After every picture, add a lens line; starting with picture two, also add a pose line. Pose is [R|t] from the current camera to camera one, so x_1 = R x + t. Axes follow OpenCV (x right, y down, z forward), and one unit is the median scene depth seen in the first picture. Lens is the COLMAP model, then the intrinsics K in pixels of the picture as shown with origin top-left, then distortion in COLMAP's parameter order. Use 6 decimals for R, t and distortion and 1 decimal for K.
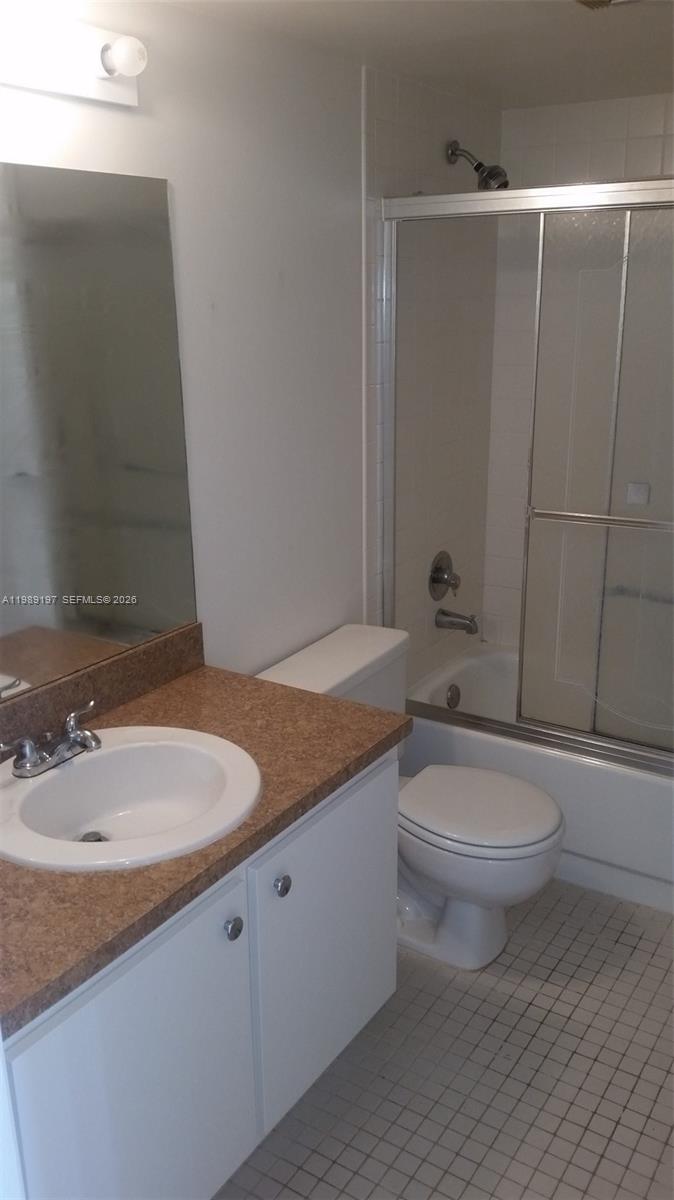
lens RADIAL K [[976.7, 0, 352.5], [0, 976.7, 596.3], [0, 0, 1]] dist [0.154500, -0.362484]
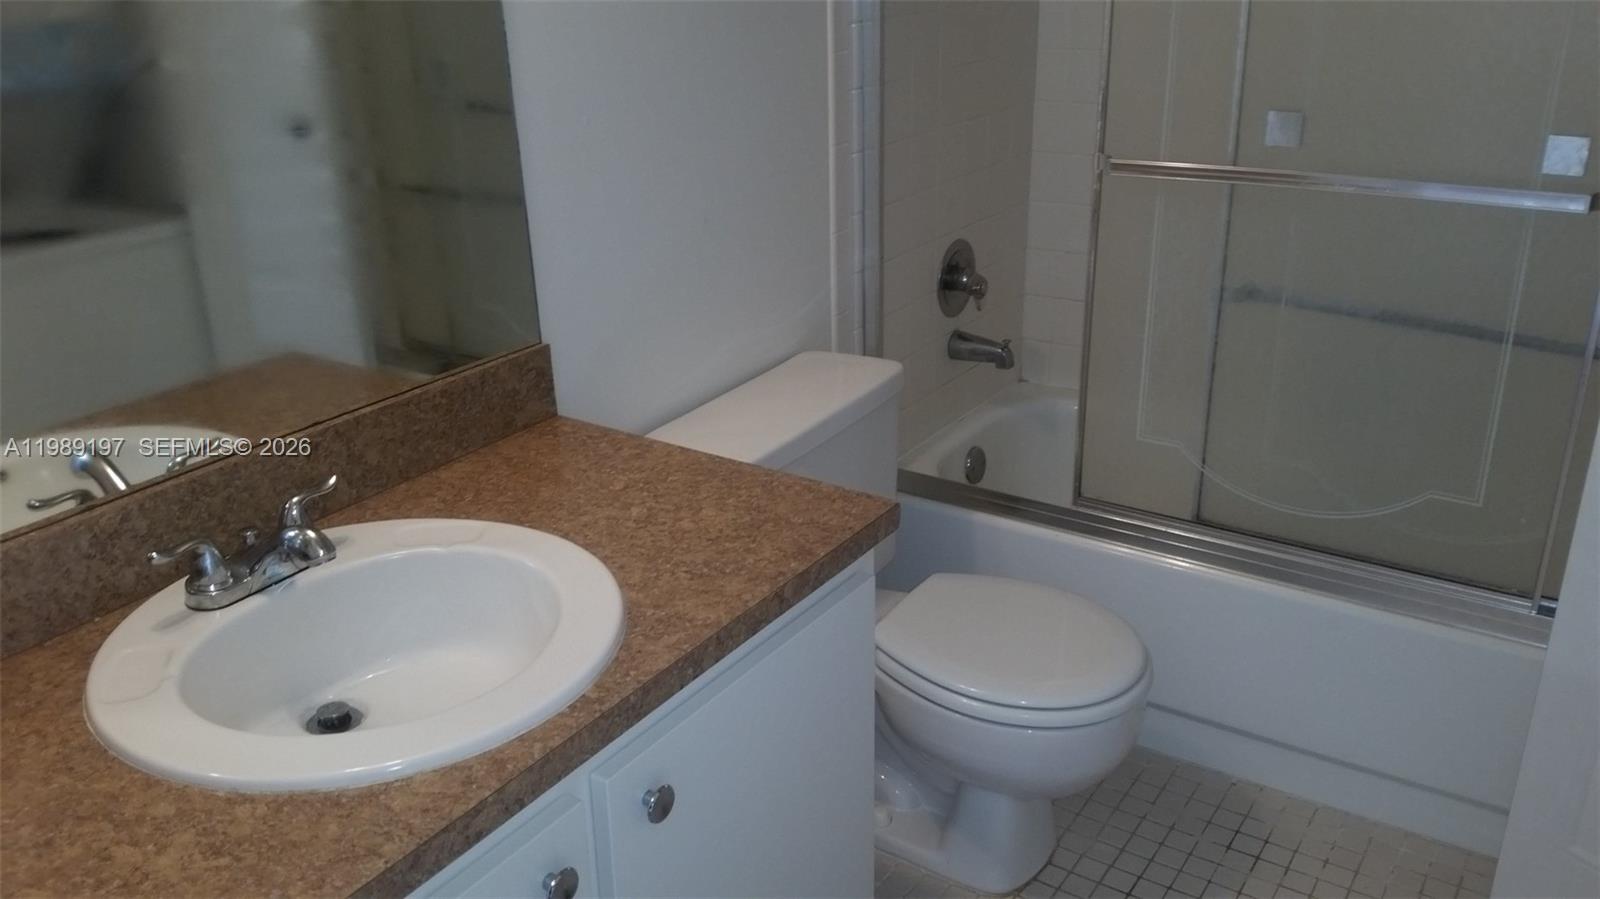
lens RADIAL K [[1302.2, 0, 811.8], [0, 1302.2, 452.0], [0, 0, 1]] dist [0.154500, -0.362484]
pose [[0.999635, -0.002643, -0.026898, 0.029824], [0.005108, 0.995747, 0.091993, 0.021406], [0.026540, -0.092097, 0.995396, 0.224125]]
